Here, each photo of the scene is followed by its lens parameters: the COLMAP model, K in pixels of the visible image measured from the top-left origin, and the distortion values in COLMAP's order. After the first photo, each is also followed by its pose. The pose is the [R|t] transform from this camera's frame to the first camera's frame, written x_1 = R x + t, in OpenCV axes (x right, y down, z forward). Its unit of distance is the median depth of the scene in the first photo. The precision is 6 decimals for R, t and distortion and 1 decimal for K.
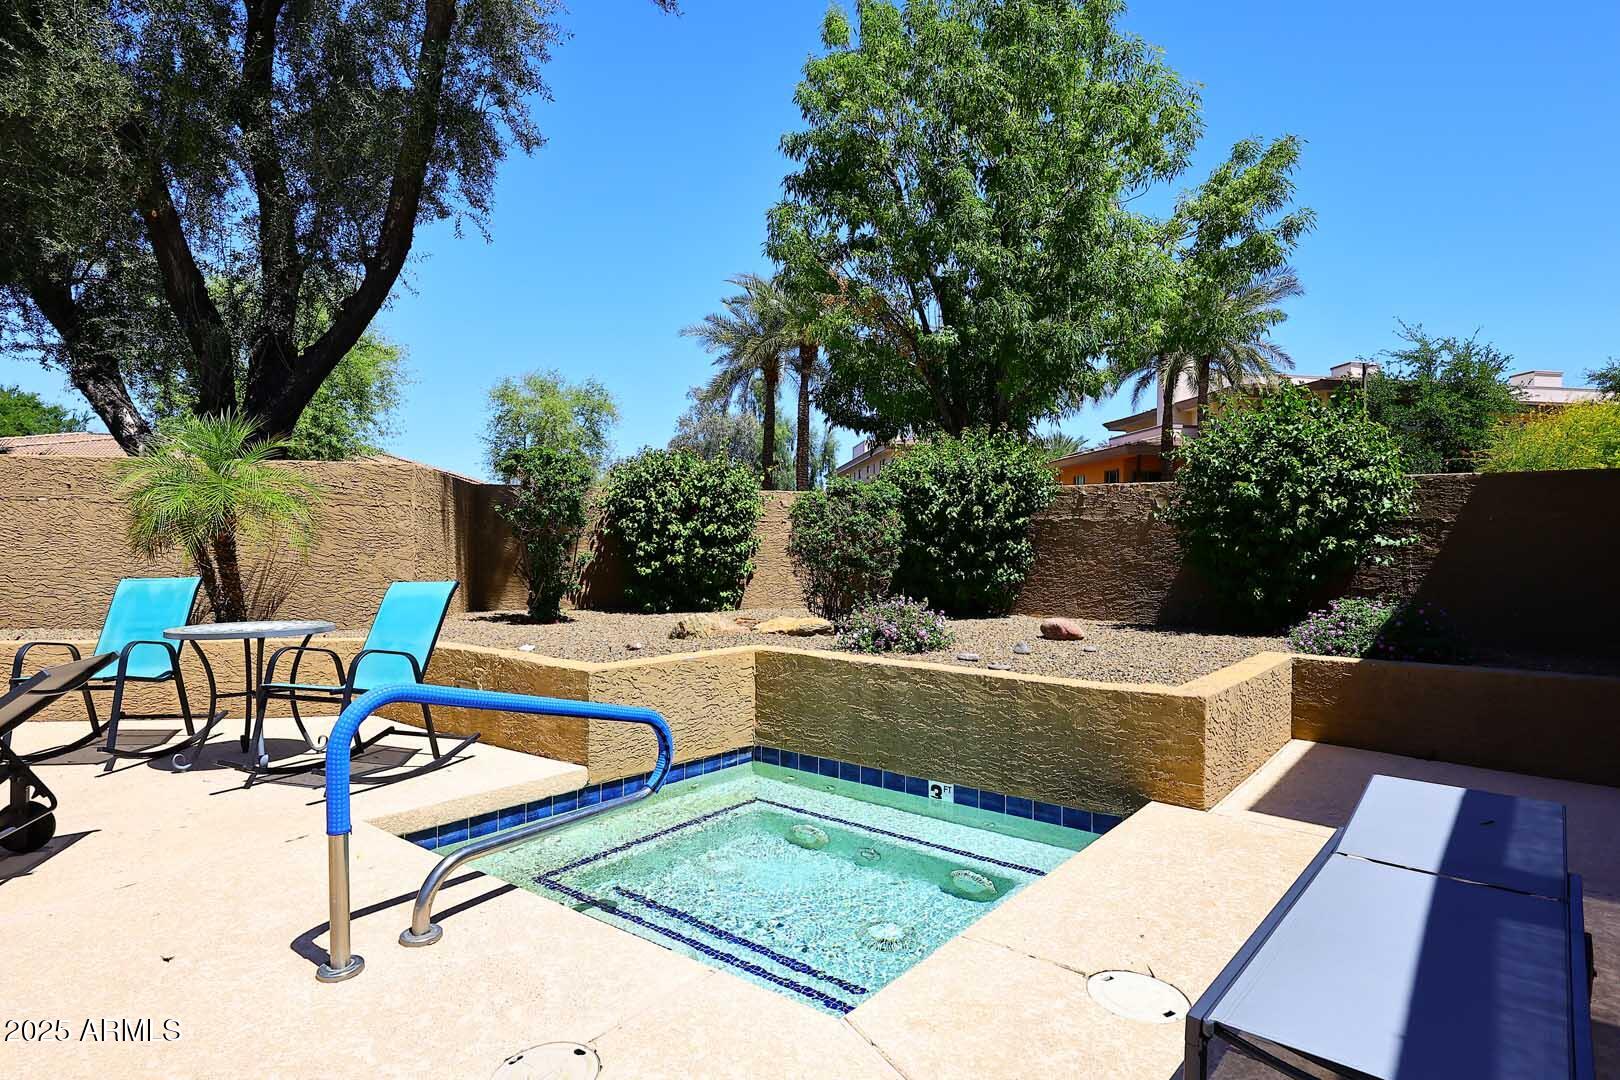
lens RADIAL K [[893.5, 0, 810.0], [0, 893.5, 540.0], [0, 0, 1]] dist [-0.002678, -0.000561]
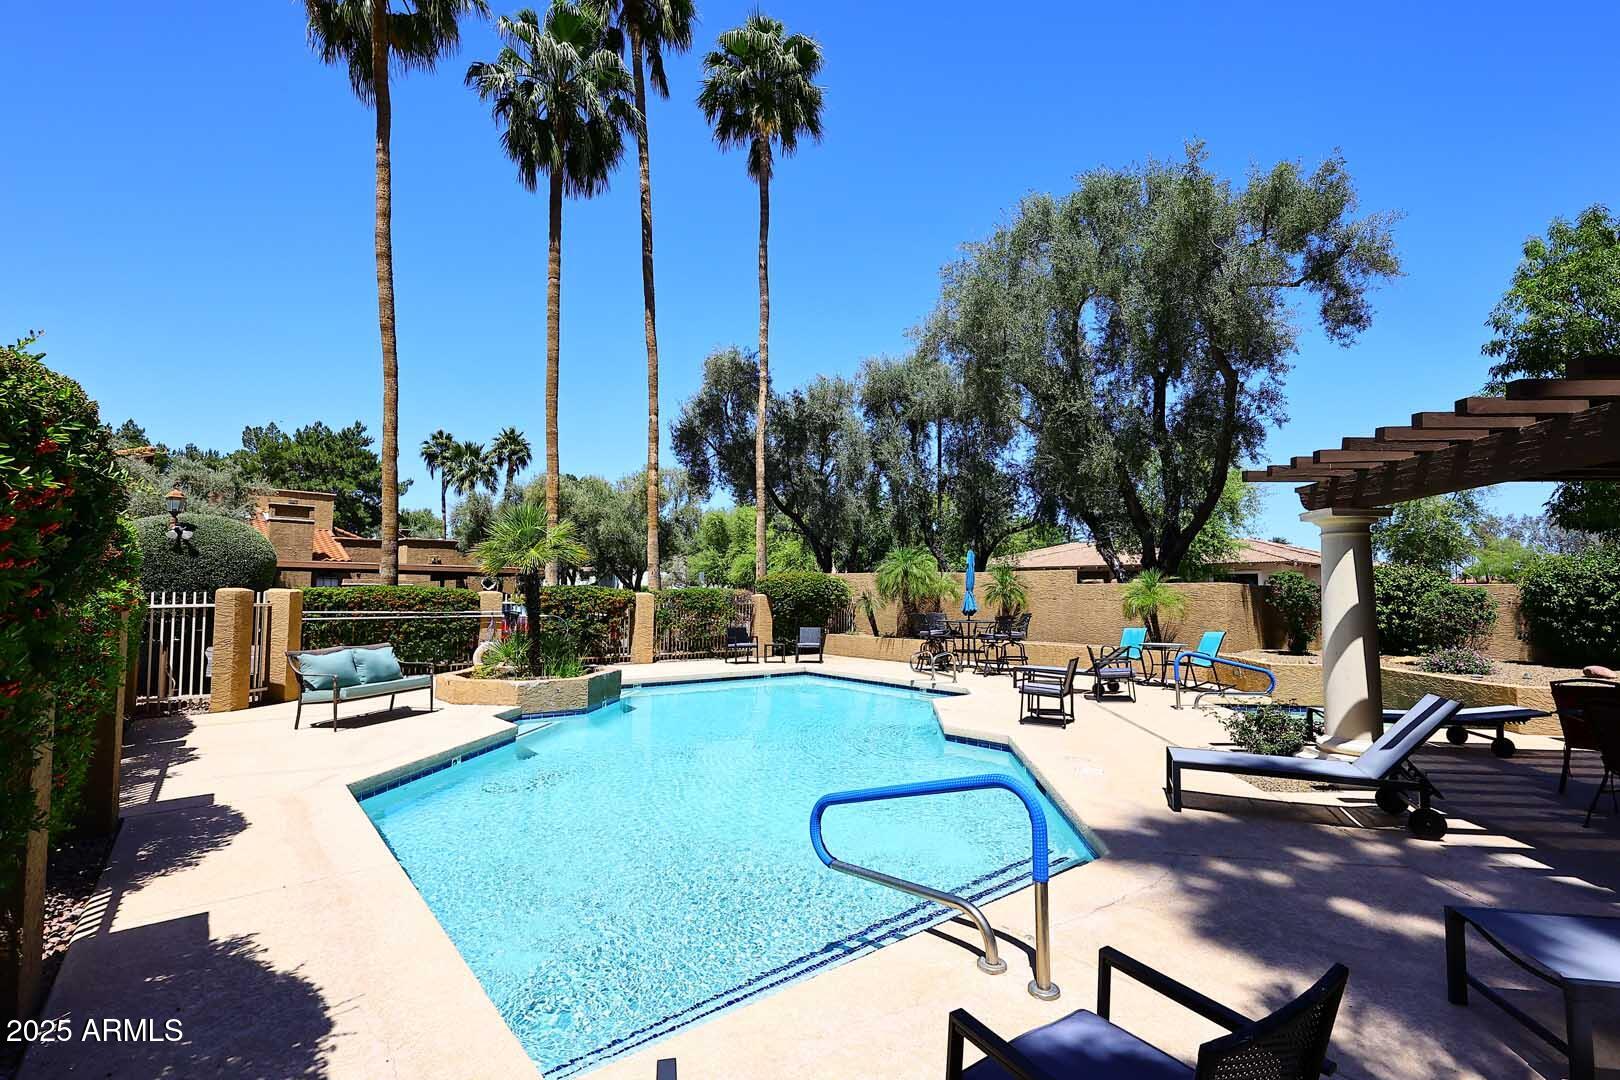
lens RADIAL K [[783.3, 0, 810.0], [0, 783.3, 540.0], [0, 0, 1]] dist [-0.000032, 0.000238]
pose [[0.546492, -0.066073, -0.834854, 0.587865], [0.002608, 0.997012, -0.077200, -0.034295], [0.837460, 0.040012, 0.545032, -0.895763]]
